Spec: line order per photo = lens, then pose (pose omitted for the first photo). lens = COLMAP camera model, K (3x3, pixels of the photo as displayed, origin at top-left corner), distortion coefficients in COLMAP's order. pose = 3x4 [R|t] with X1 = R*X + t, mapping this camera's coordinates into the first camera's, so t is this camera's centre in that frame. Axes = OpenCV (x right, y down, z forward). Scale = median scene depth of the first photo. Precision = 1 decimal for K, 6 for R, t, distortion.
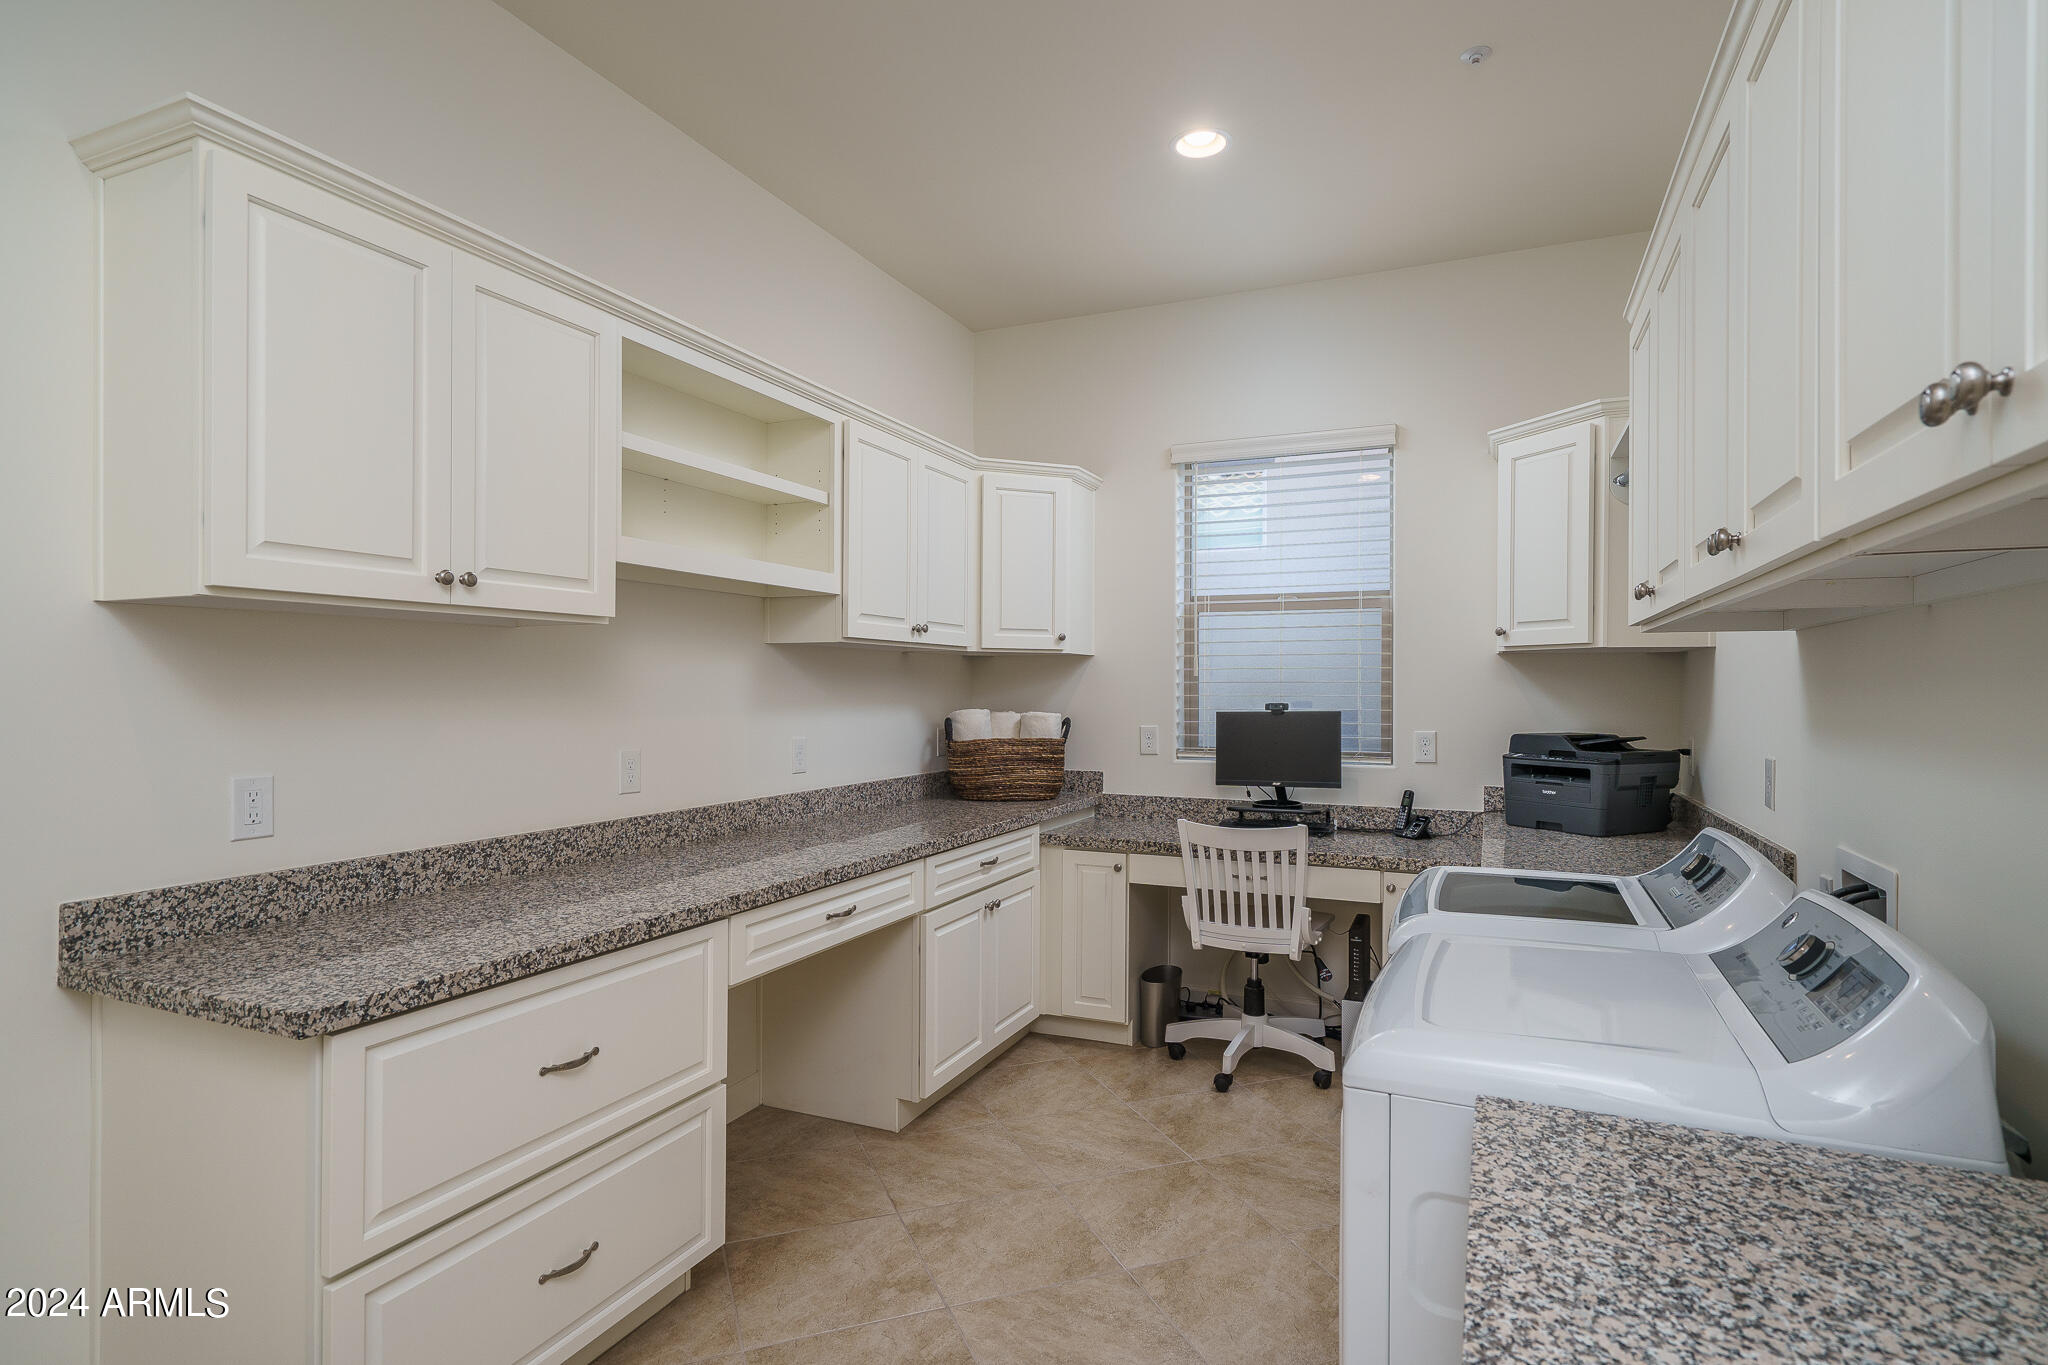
lens RADIAL K [[1039.3, 0, 1024.0], [0, 1039.3, 682.5], [0, 0, 1]] dist [0.000494, 0.000151]
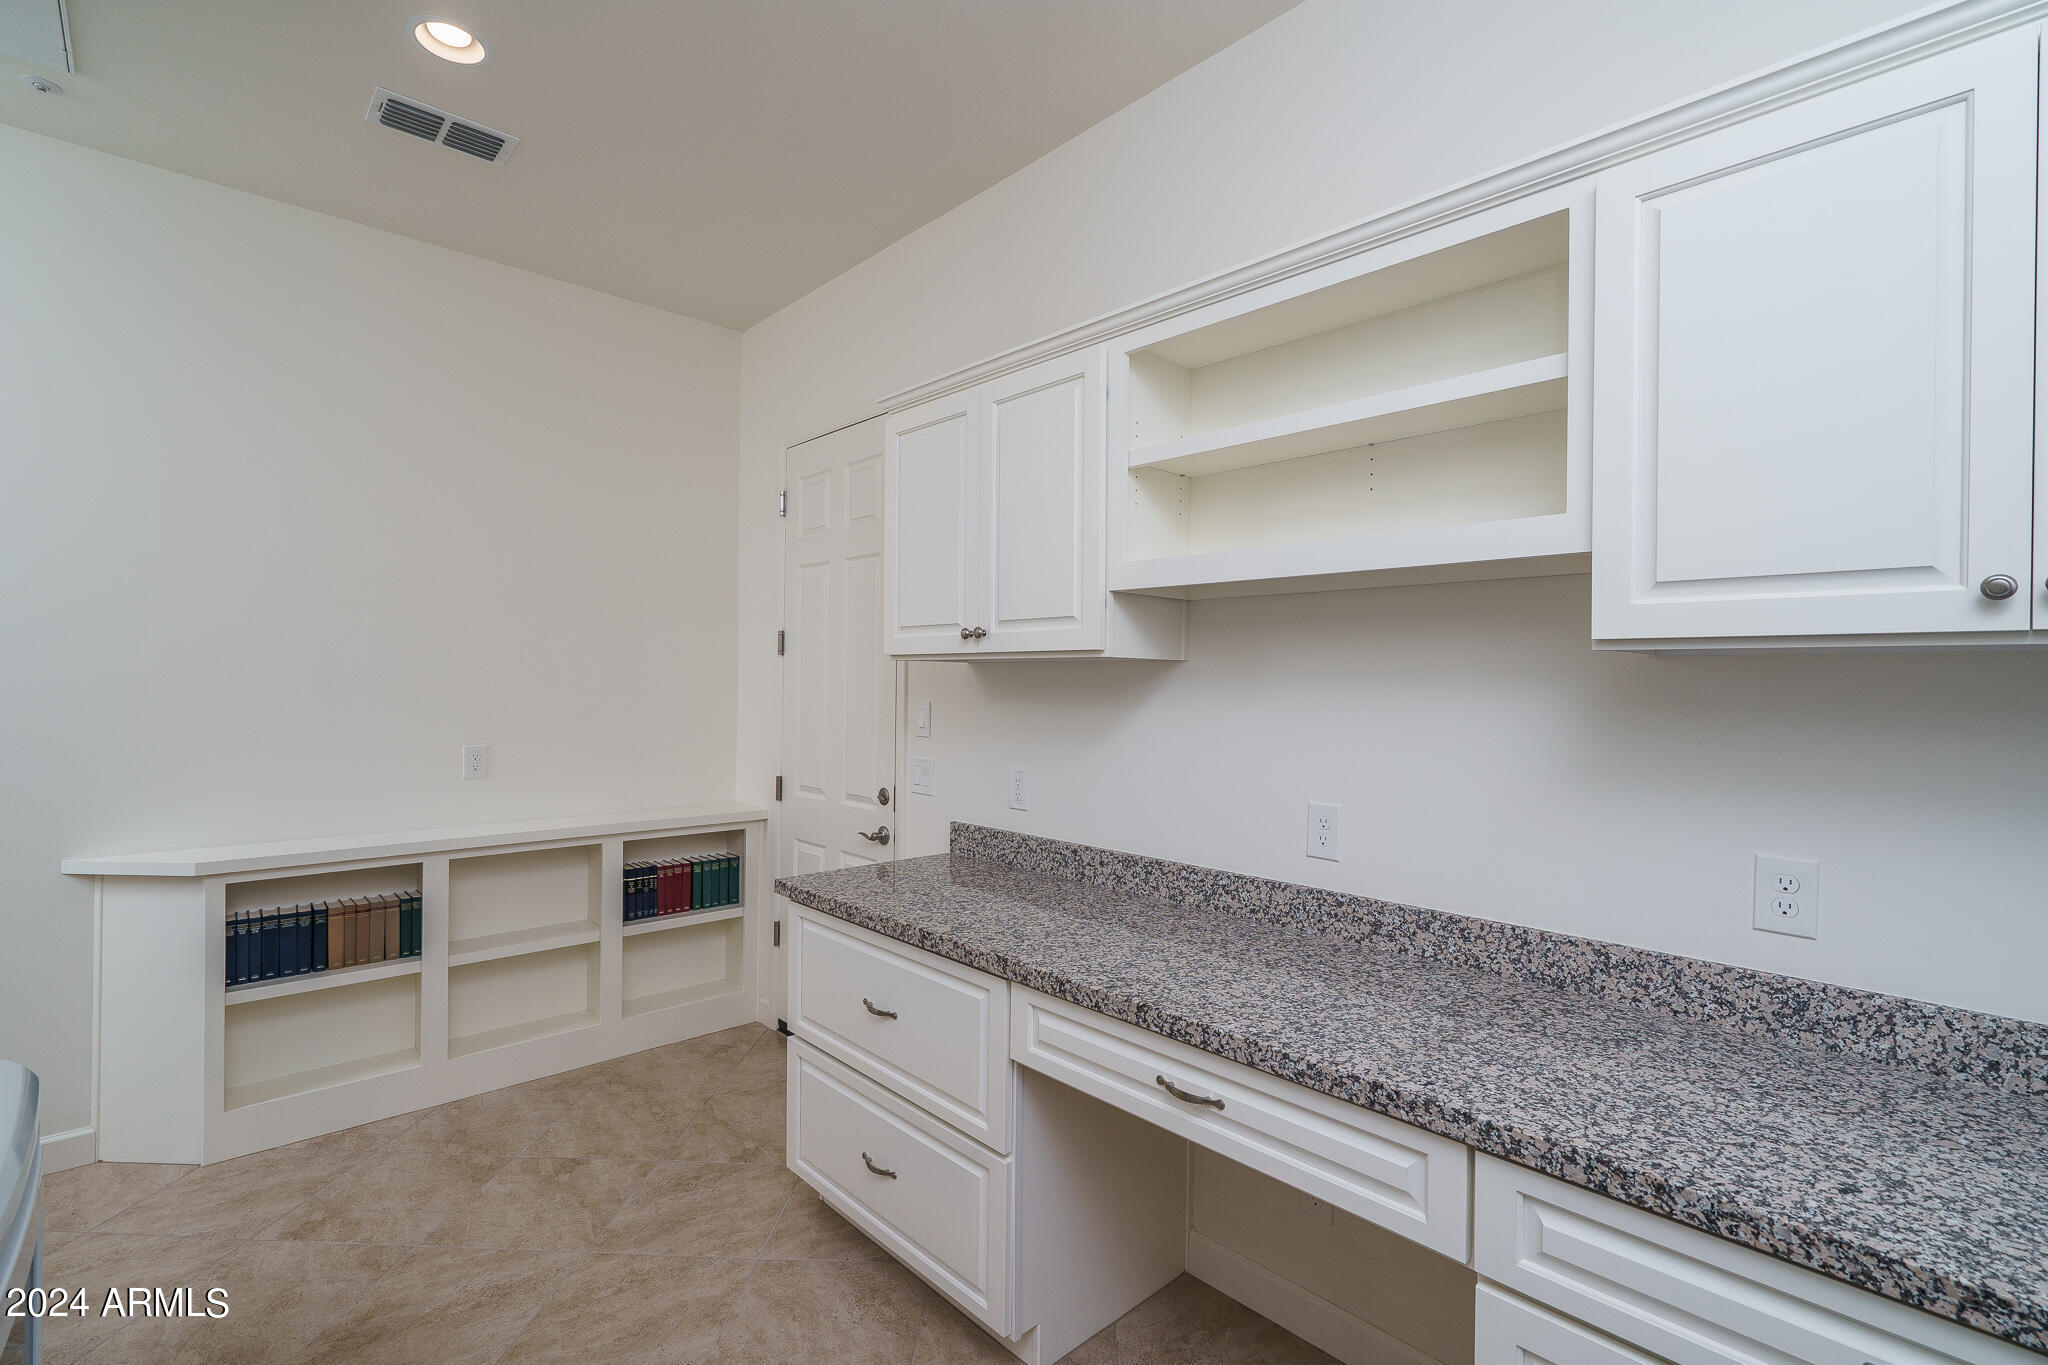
lens RADIAL K [[924.4, 0, 1024.0], [0, 924.4, 682.5], [0, 0, 1]] dist [-0.001004, 0.000122]
pose [[-0.387887, -0.009421, -0.921659, 0.411435], [-0.011971, 0.999915, -0.005182, -0.024934], [0.921629, 0.009023, -0.387967, 1.206229]]
